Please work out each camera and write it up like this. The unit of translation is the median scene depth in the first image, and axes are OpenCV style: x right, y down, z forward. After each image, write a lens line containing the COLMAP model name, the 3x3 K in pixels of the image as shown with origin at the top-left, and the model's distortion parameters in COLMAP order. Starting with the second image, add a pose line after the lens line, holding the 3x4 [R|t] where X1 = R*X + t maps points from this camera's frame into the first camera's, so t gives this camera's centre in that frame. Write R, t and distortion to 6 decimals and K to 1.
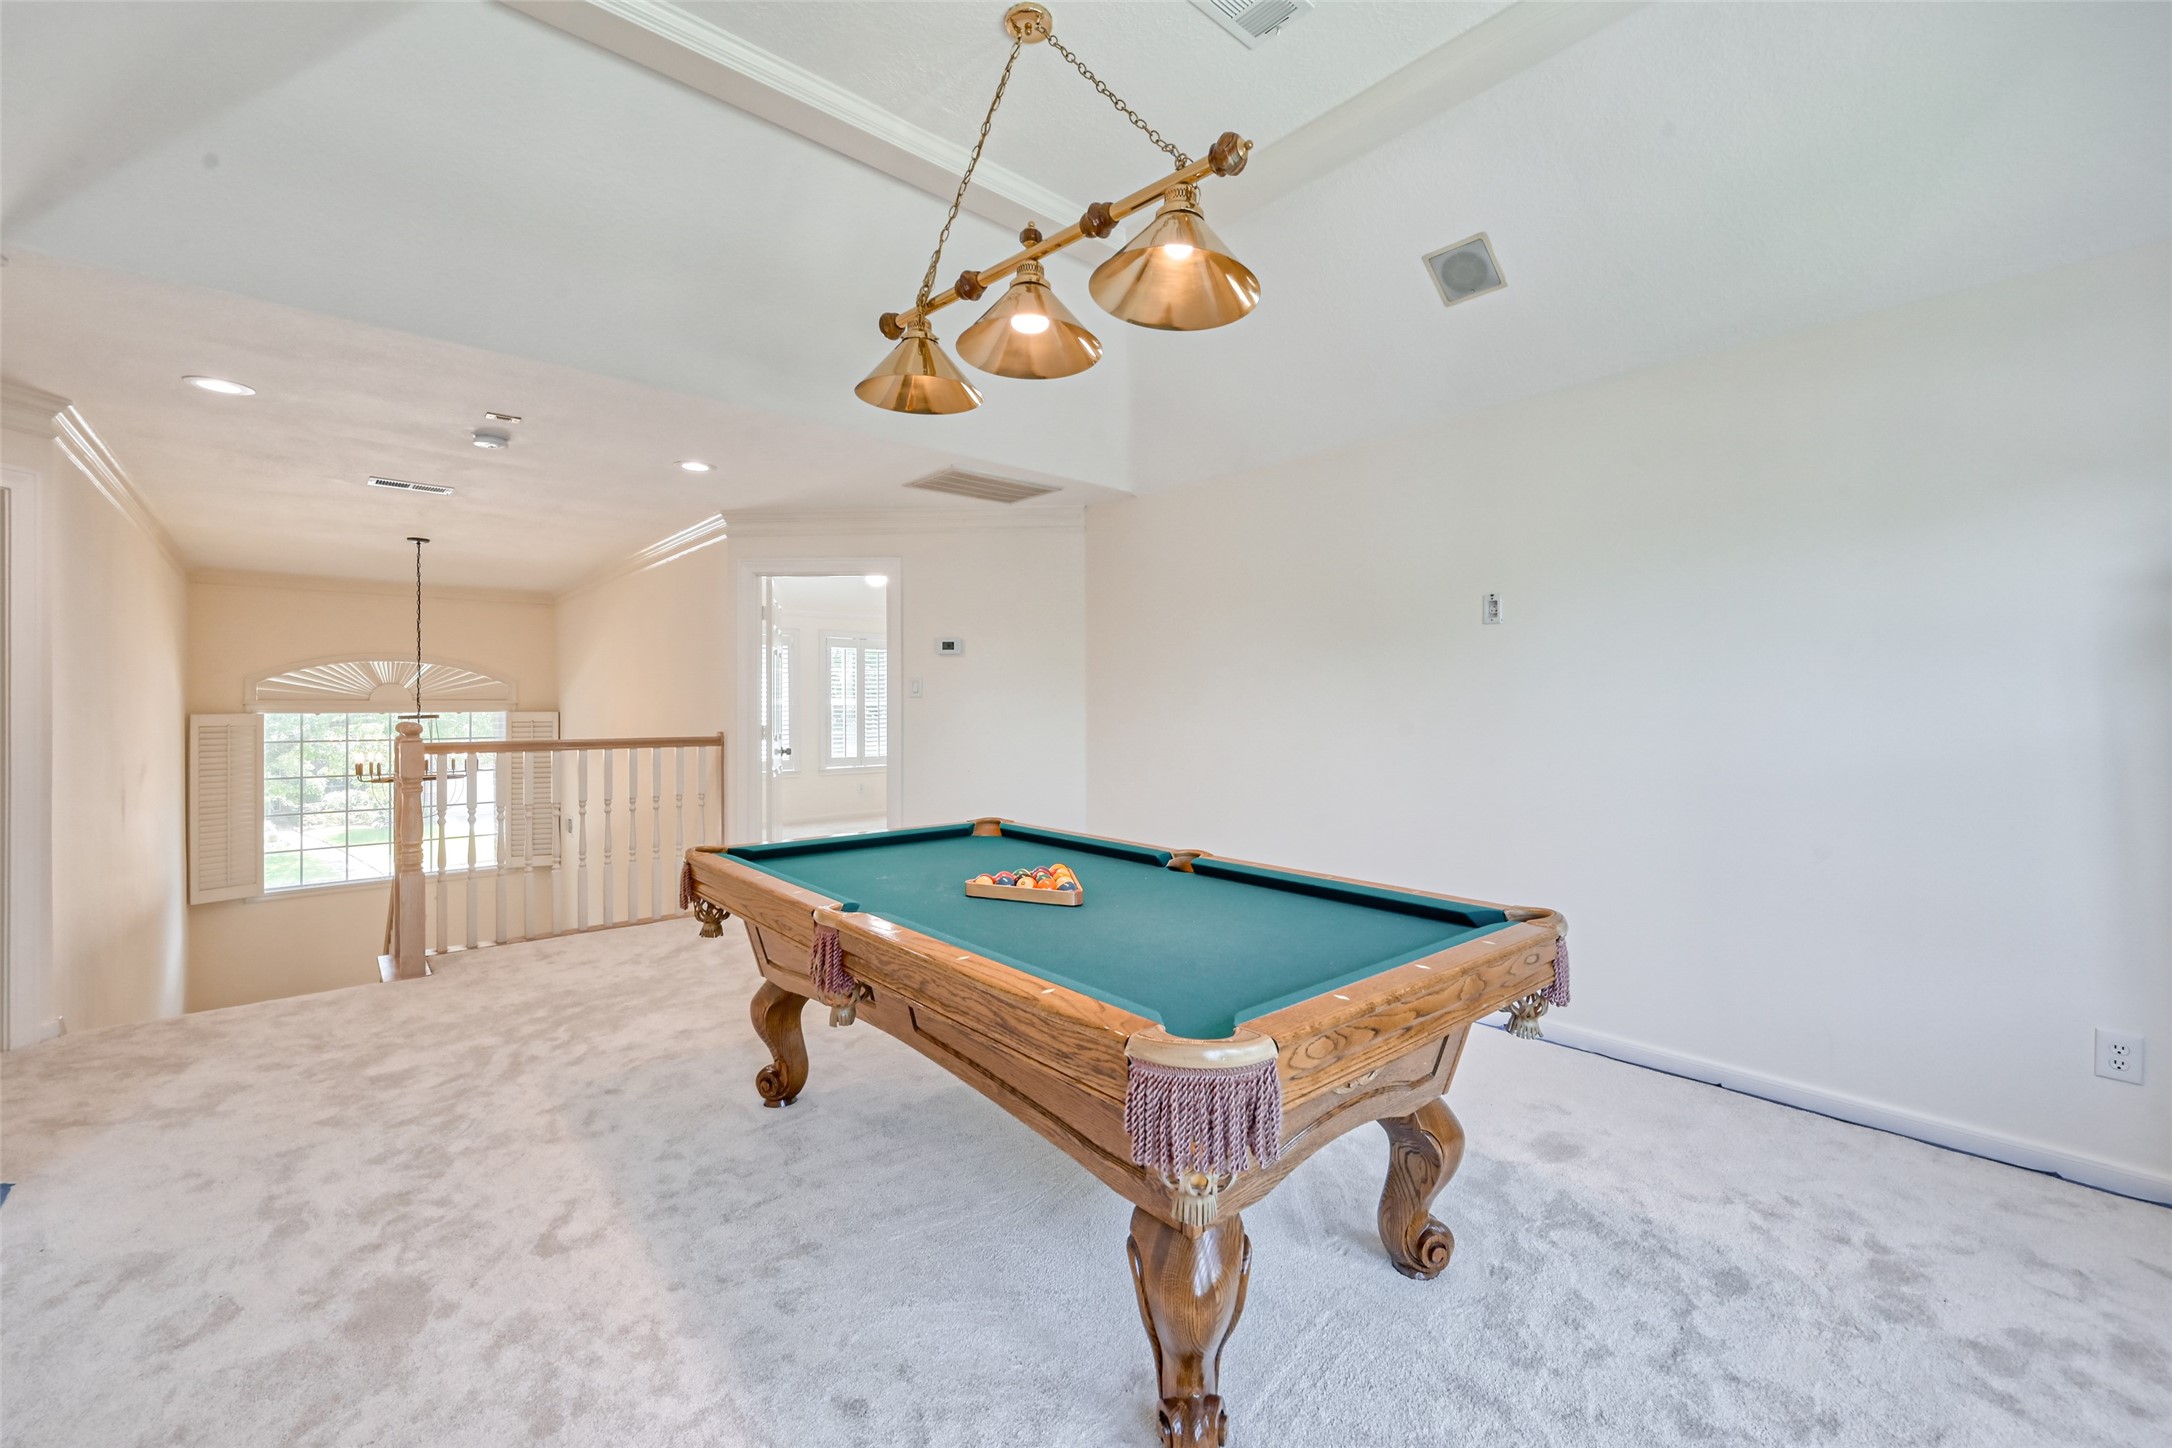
lens RADIAL K [[882.3, 0, 1086.0], [0, 882.3, 724.0], [0, 0, 1]] dist [0.001150, 0.000096]
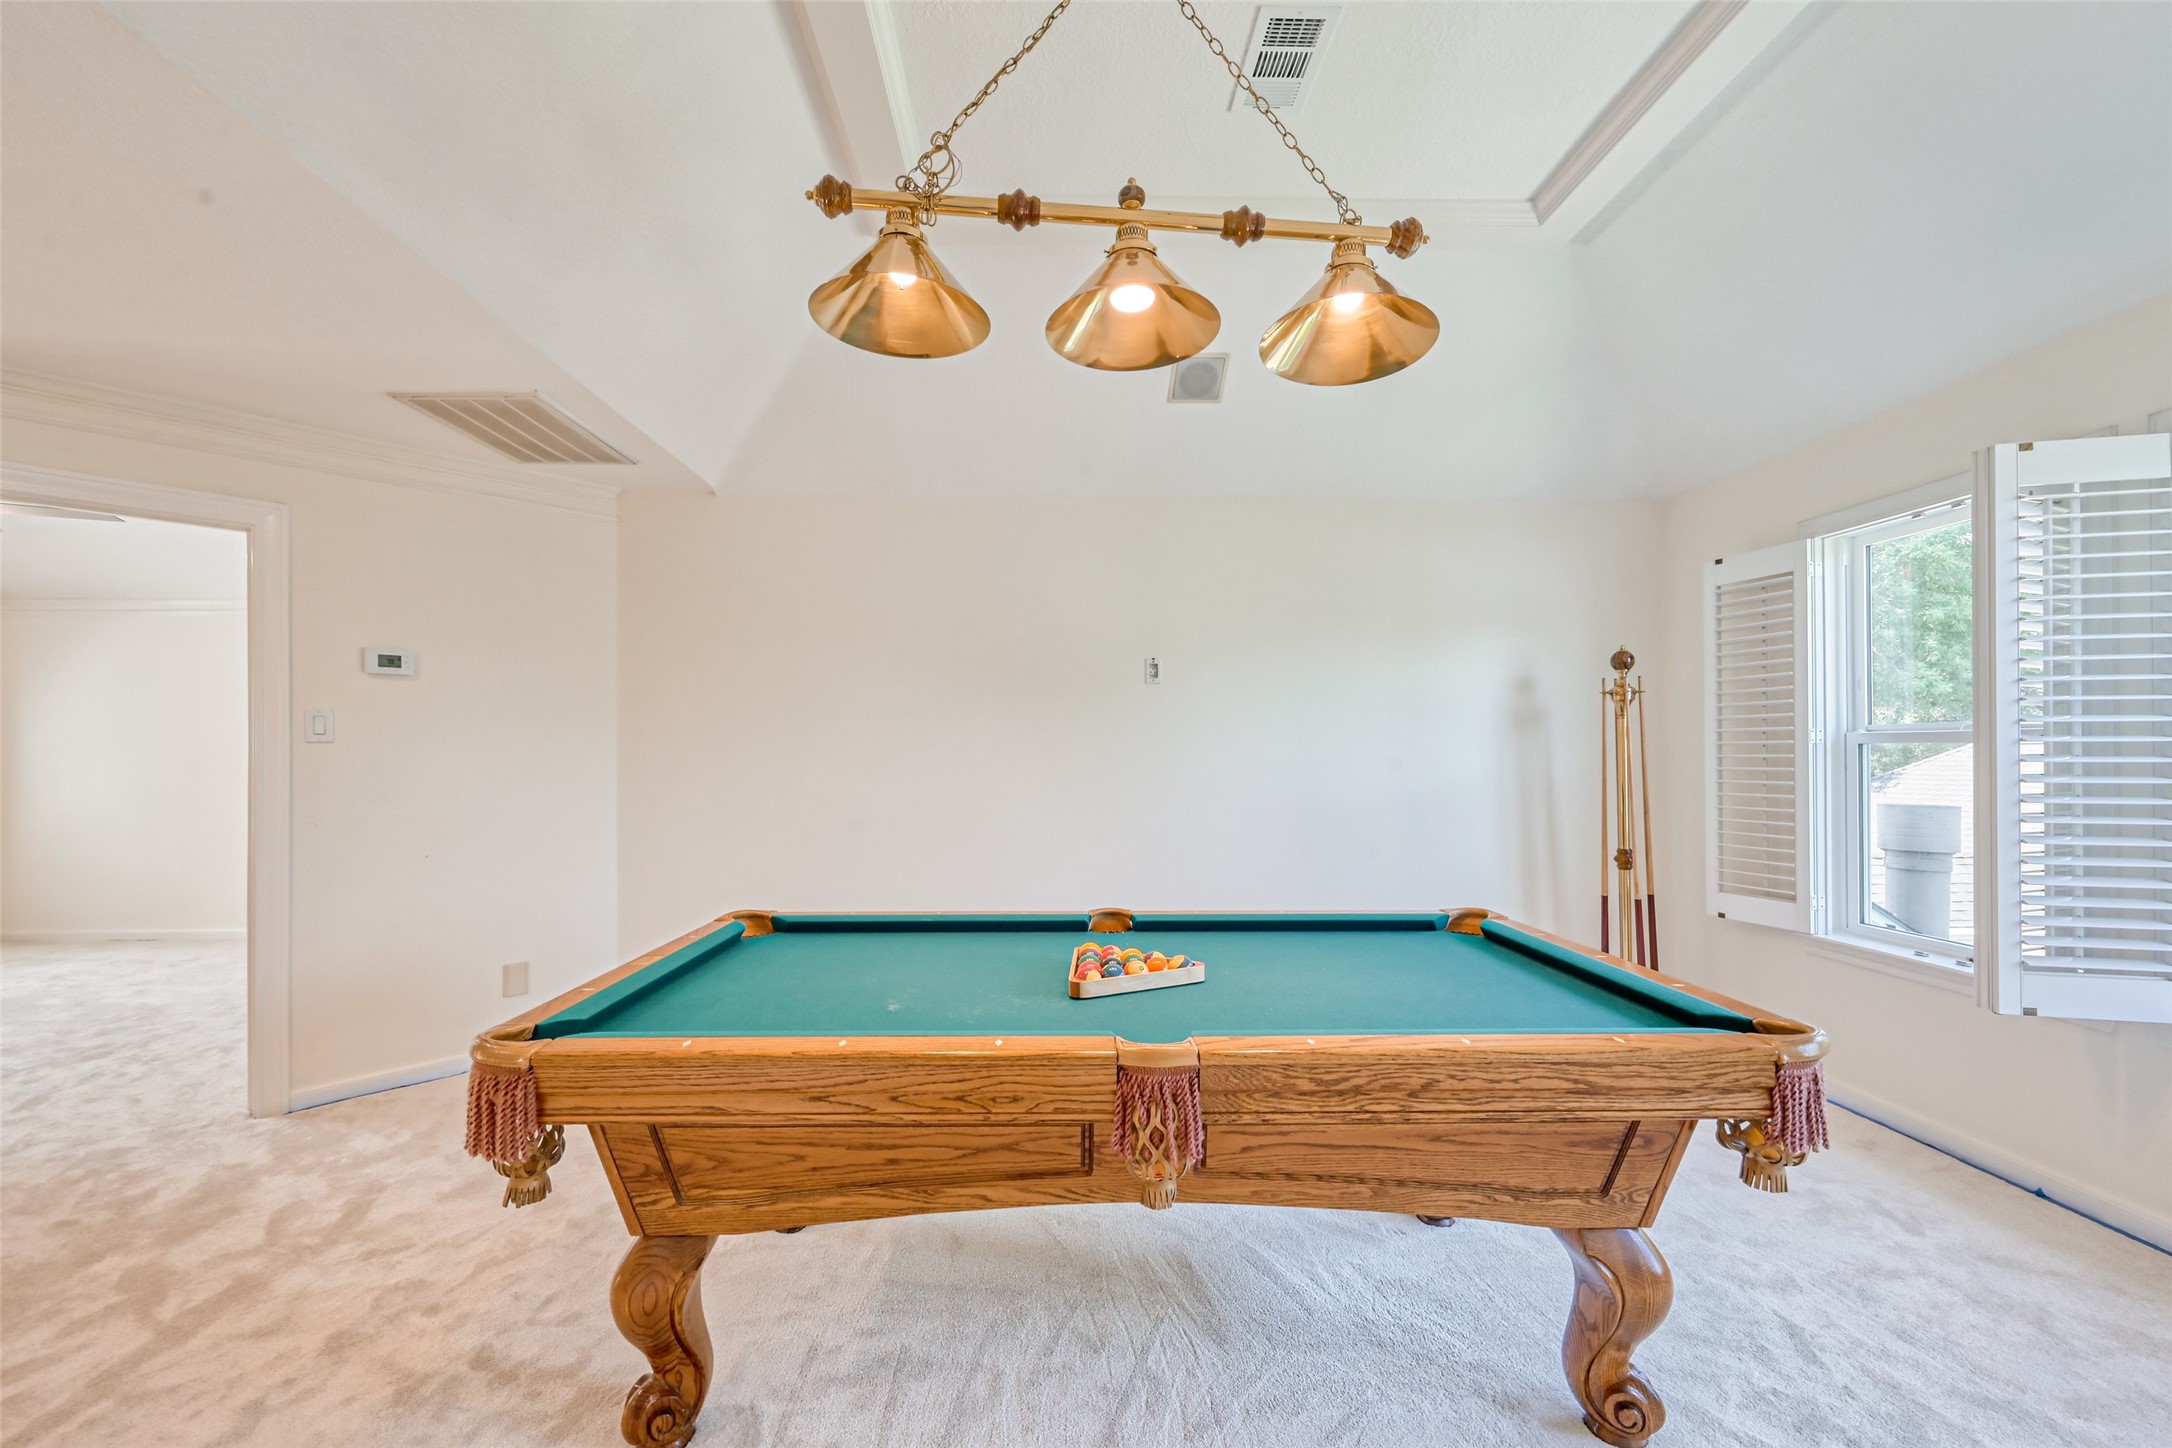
lens RADIAL K [[879.0, 0, 1074.3], [0, 879.0, 767.6], [0, 0, 1]] dist [-0.001088, -0.000088]
pose [[0.648636, -0.012265, 0.761000, -0.736600], [0.016843, 0.999857, 0.001758, -0.011309], [-0.760912, 0.011677, 0.648749, 0.503555]]
